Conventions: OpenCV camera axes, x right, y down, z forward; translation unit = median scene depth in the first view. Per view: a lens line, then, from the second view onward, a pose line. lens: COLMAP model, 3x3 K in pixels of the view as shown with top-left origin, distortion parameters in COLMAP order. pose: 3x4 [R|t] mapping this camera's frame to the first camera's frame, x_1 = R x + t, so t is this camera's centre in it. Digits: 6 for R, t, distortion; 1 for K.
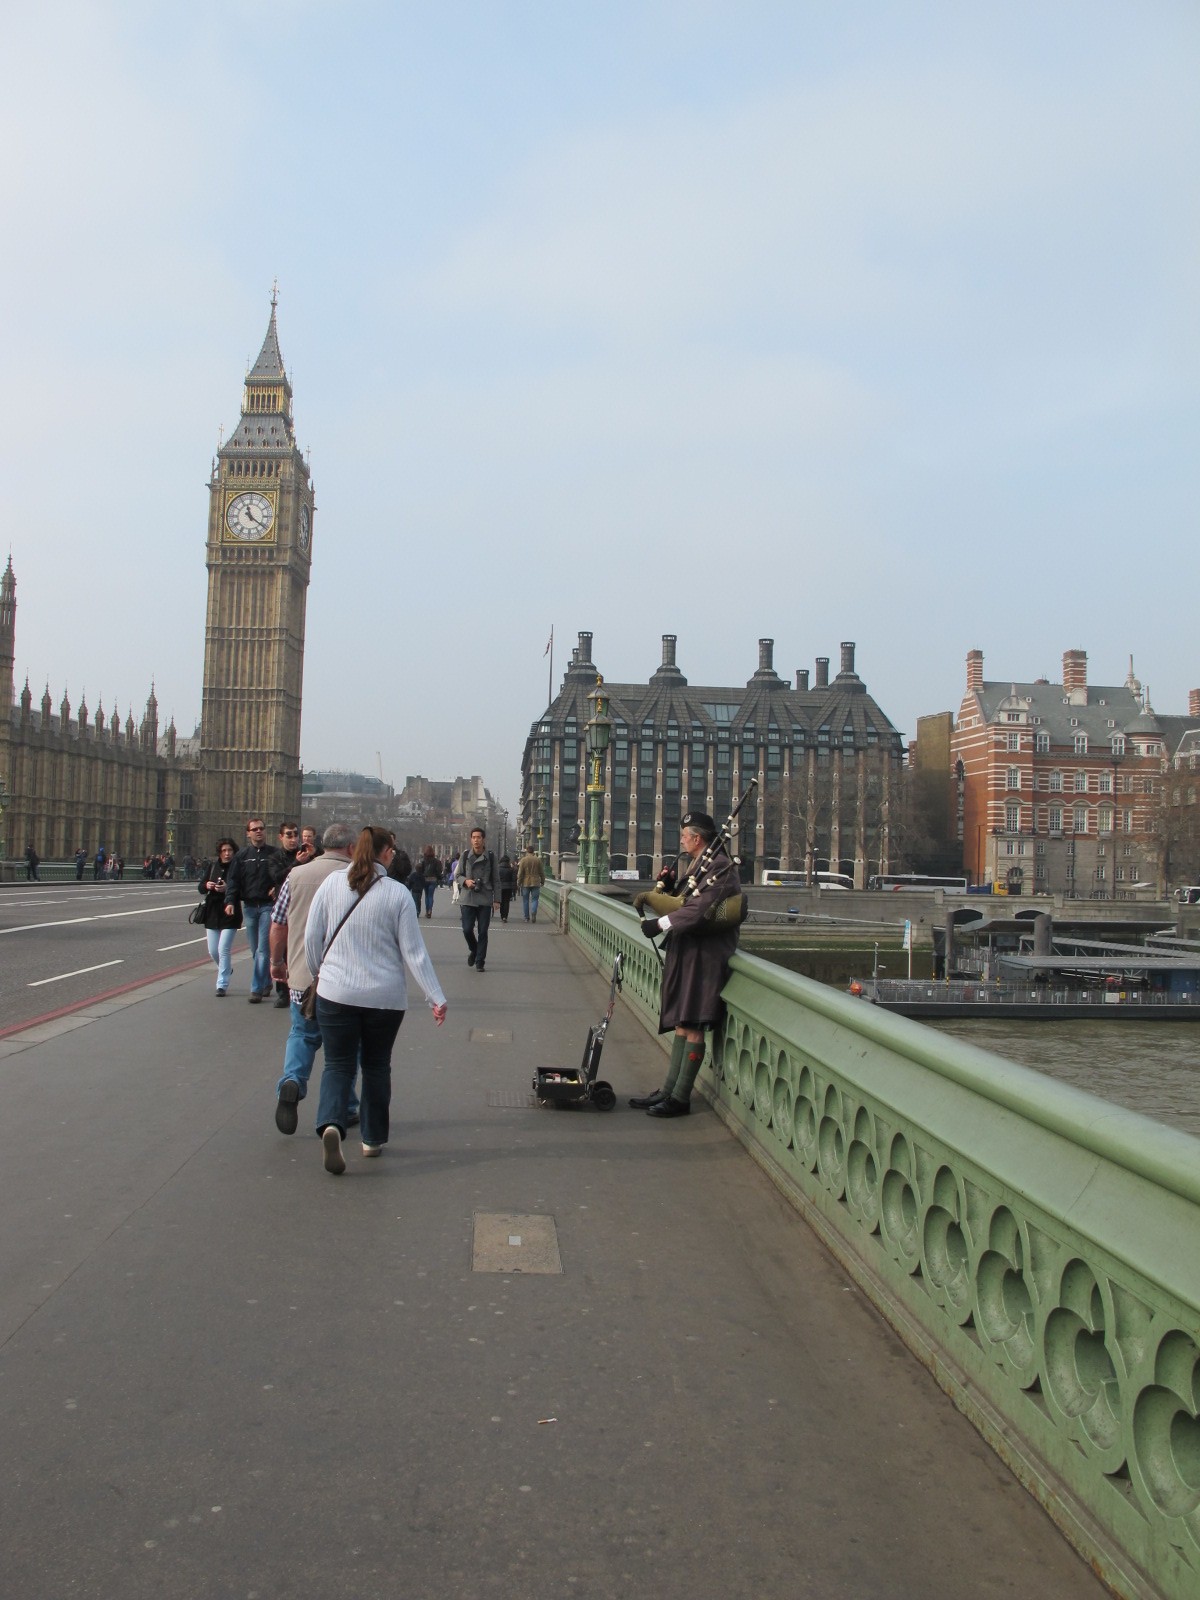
lens RADIAL K [[1338.0, 0, 590.3], [0, 1338.0, 803.6], [0, 0, 1]] dist [-0.128632, 0.017547]
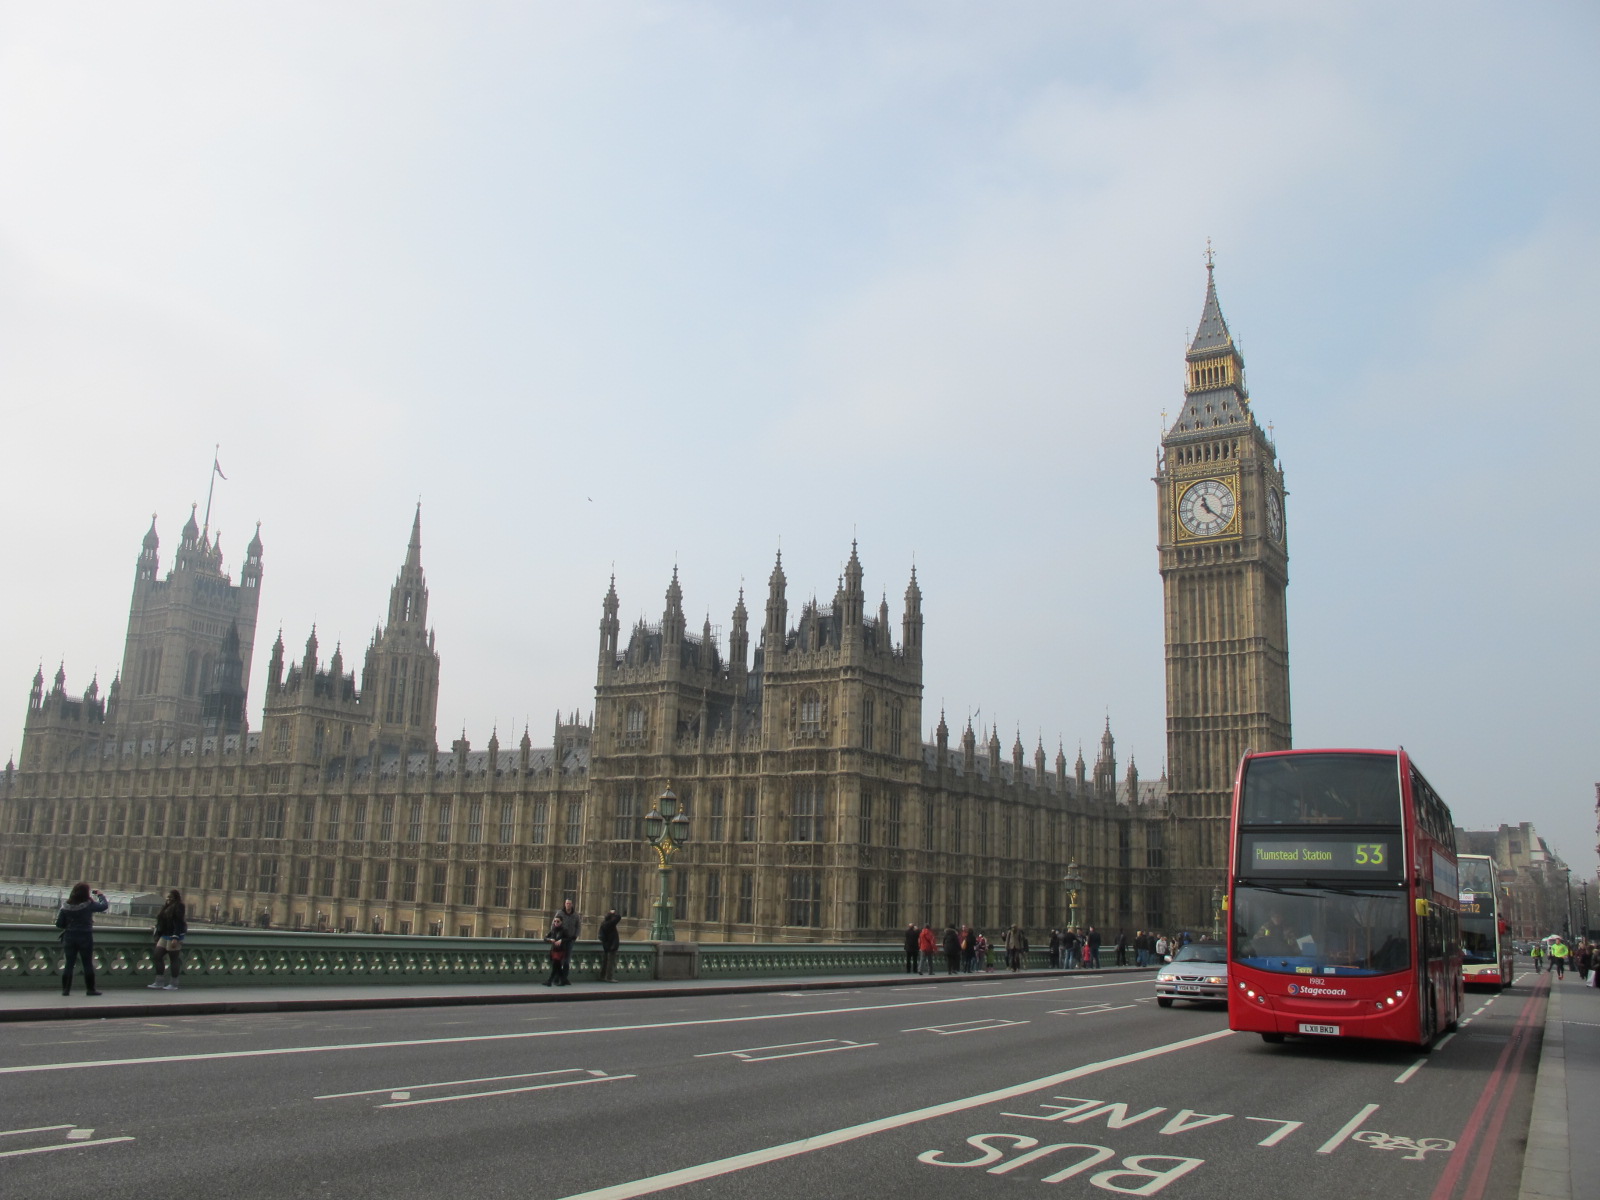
lens RADIAL K [[1344.0, 0, 795.0], [0, 1344.0, 589.7], [0, 0, 1]] dist [-0.138586, 0.098727]
pose [[0.832631, -0.123191, -0.539954, -0.028370], [0.008753, 0.977753, -0.209578, 0.005814], [0.553760, 0.169775, 0.815185, 0.181092]]
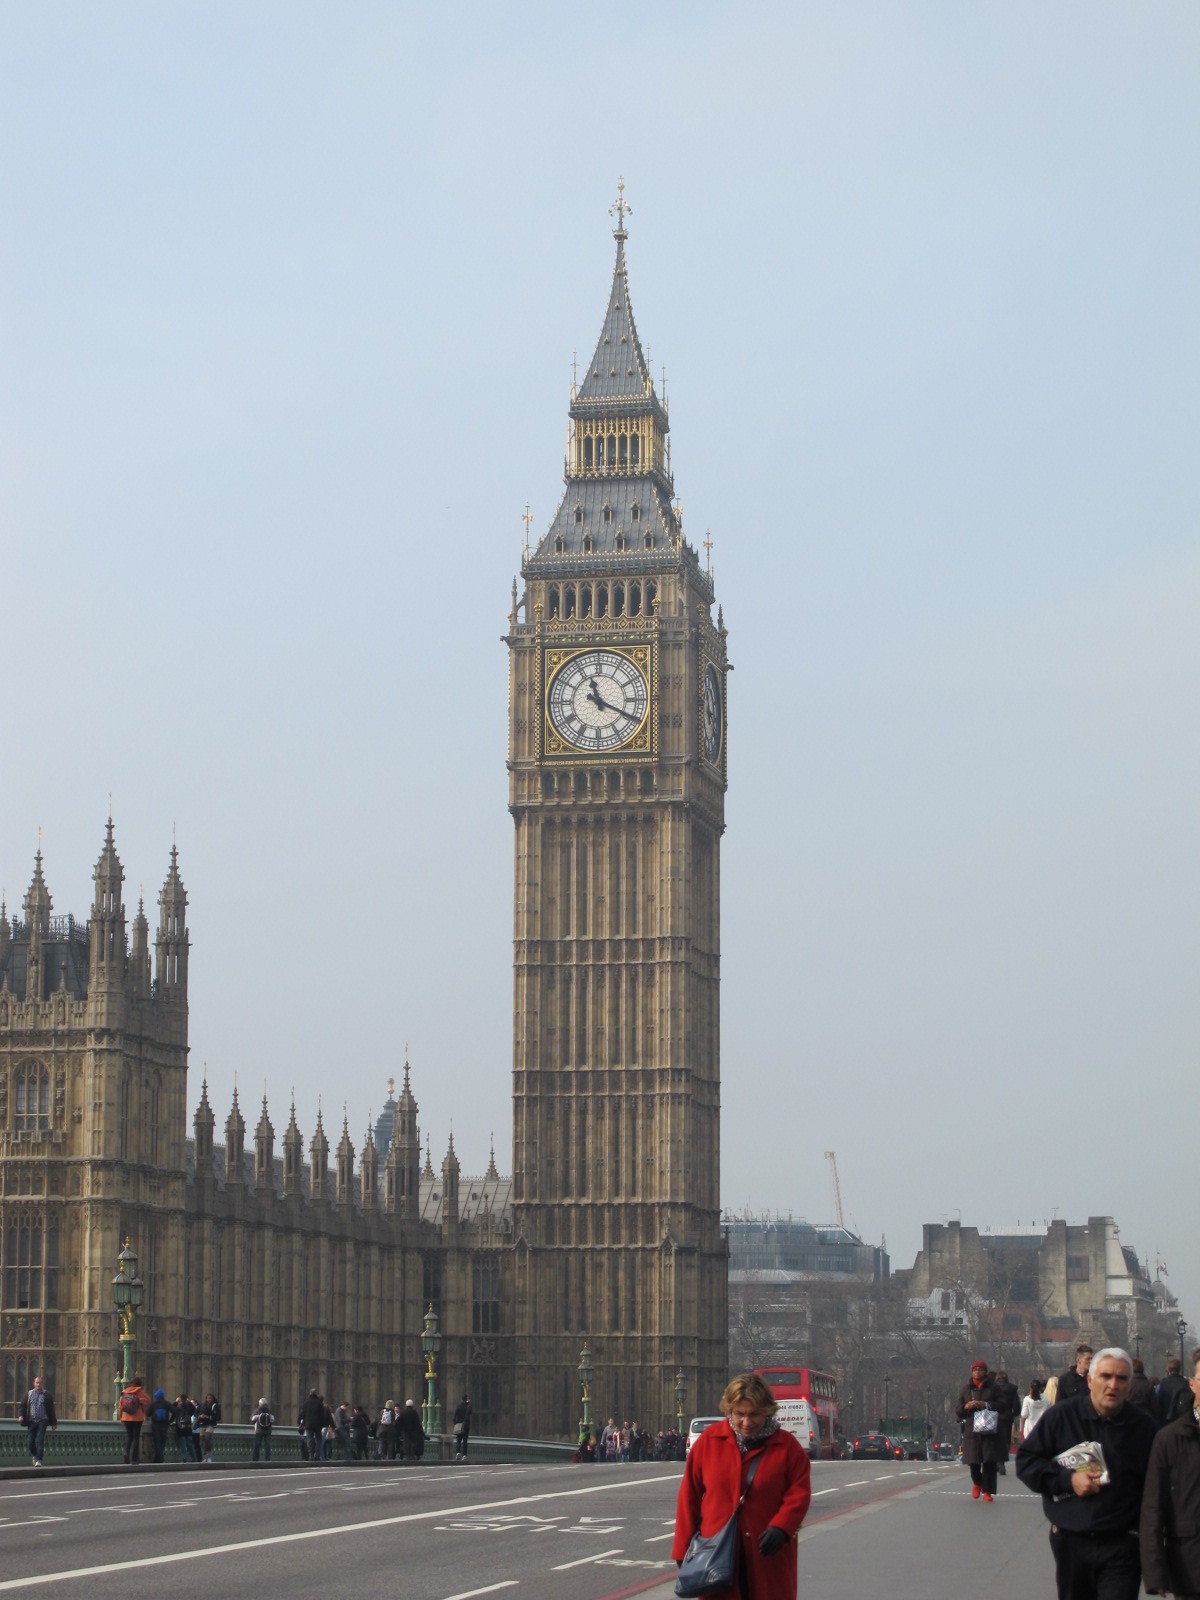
lens RADIAL K [[3846.3, 0, 597.3], [0, 3846.3, 802.9], [0, 0, 1]] dist [-0.066846, 0.000000]
pose [[0.976891, -0.057593, -0.205833, 0.021525], [0.031873, 0.991498, -0.126155, -0.009074], [0.211349, 0.116679, 0.970421, -0.325149]]
